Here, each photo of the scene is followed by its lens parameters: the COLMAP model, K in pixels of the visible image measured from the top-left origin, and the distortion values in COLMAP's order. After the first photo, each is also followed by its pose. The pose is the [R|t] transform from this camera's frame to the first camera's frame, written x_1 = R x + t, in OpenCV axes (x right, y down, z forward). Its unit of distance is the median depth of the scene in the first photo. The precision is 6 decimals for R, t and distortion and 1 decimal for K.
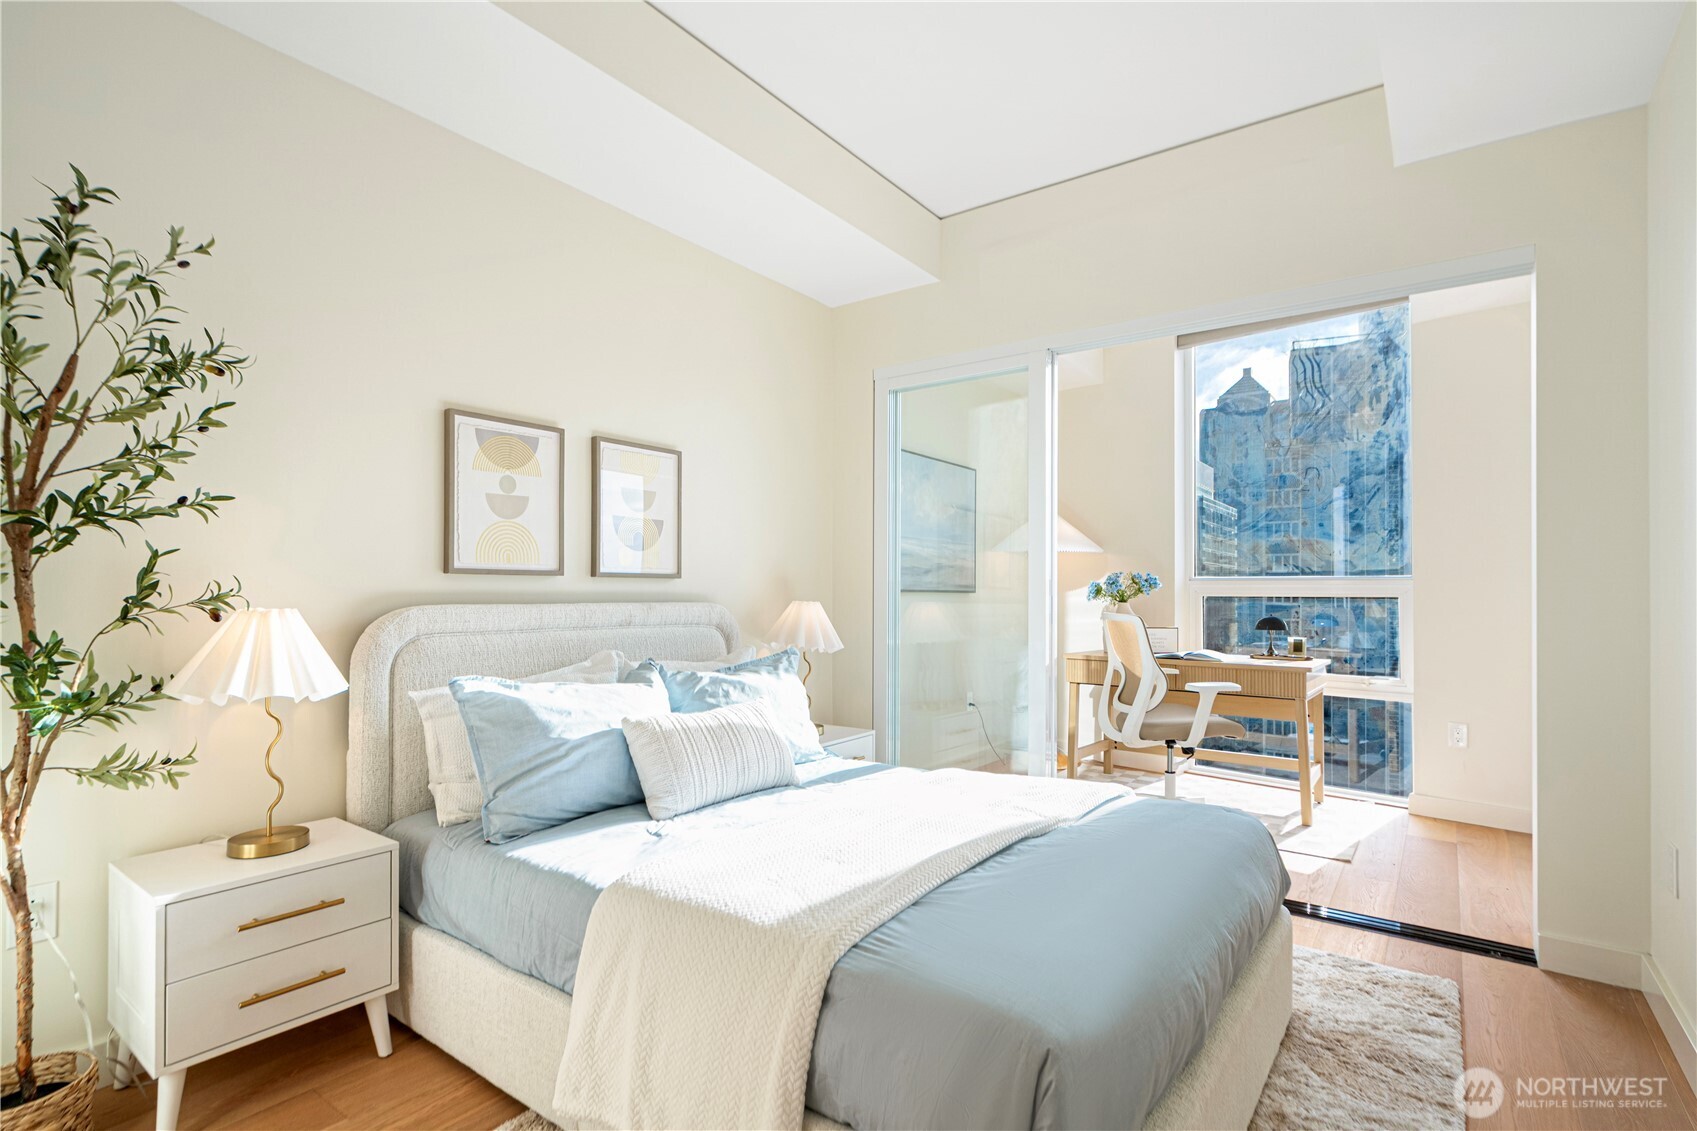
lens RADIAL K [[819.9, 0, 848.9], [0, 819.9, 574.0], [0, 0, 1]] dist [-0.006963, 0.000487]
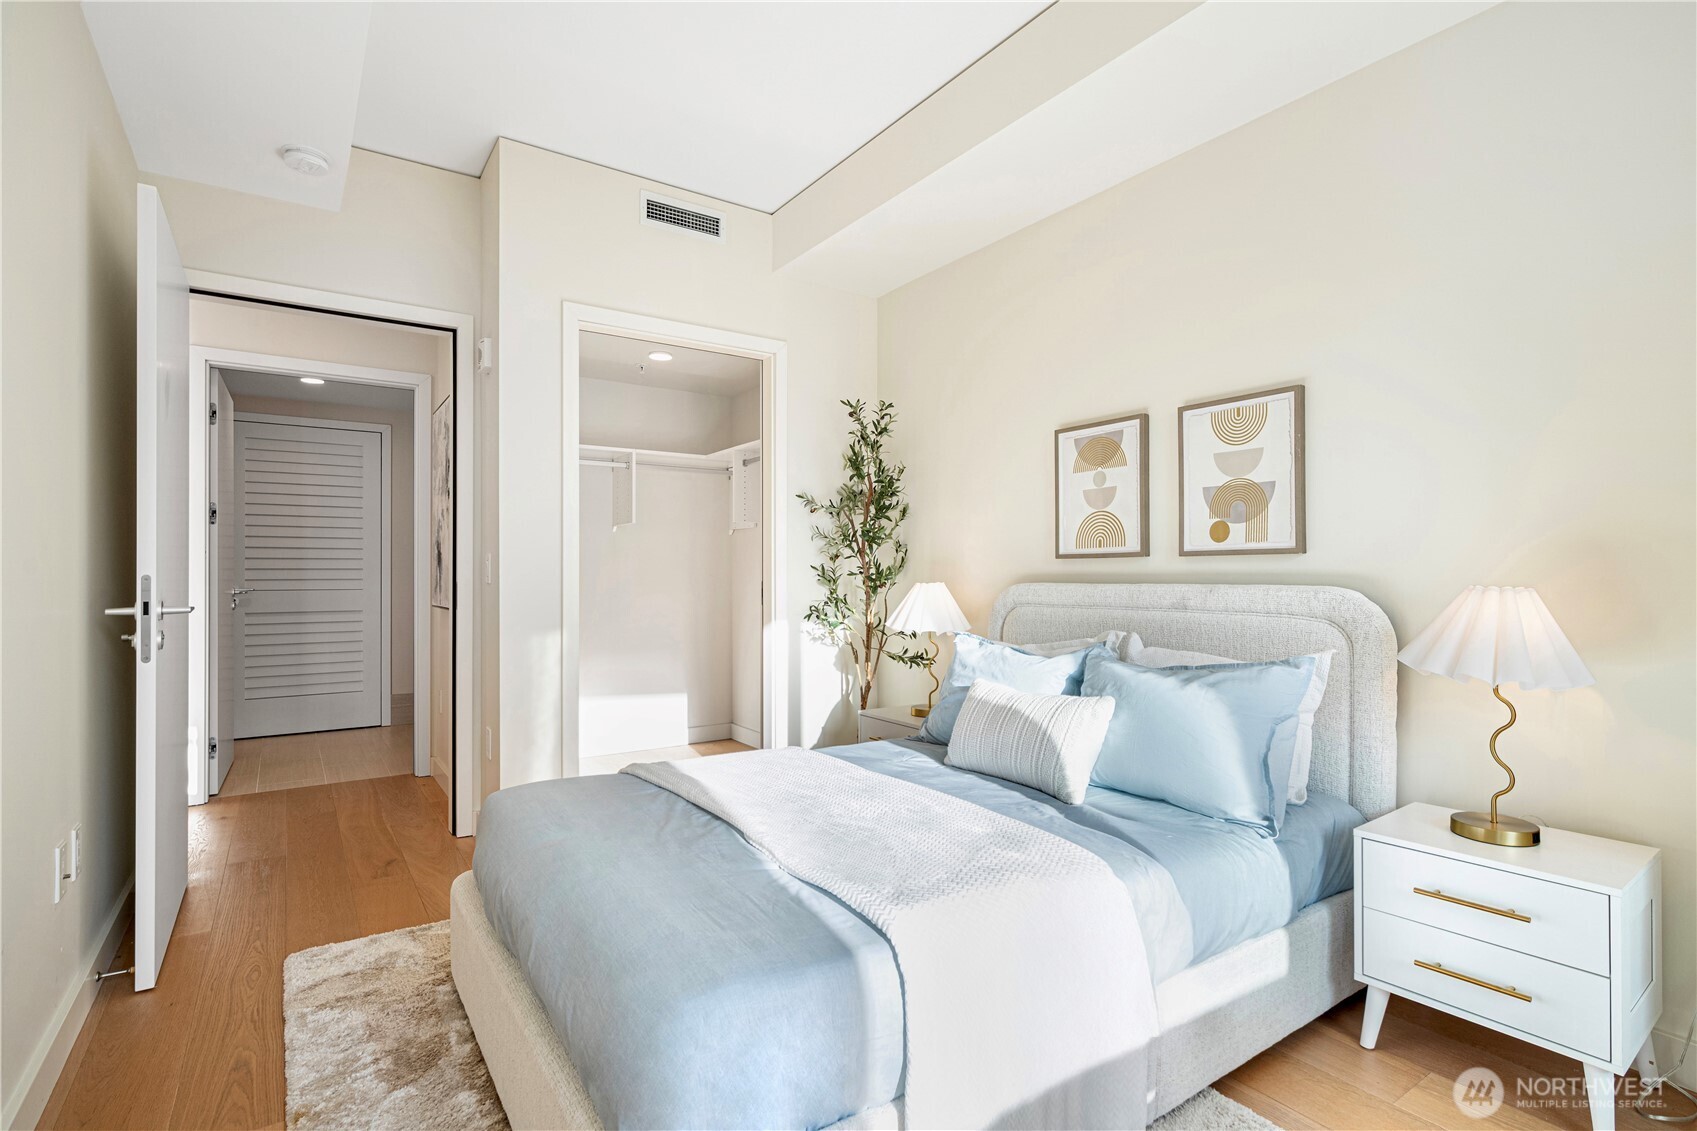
lens RADIAL K [[819.9, 0, 843.8], [0, 819.9, 568.5], [0, 0, 1]] dist [-0.006963, 0.000487]
pose [[-0.327769, -0.005928, -0.944739, 0.696452], [0.028566, 0.999461, -0.016182, 0.021461], [0.944326, -0.032291, -0.327423, 0.922574]]
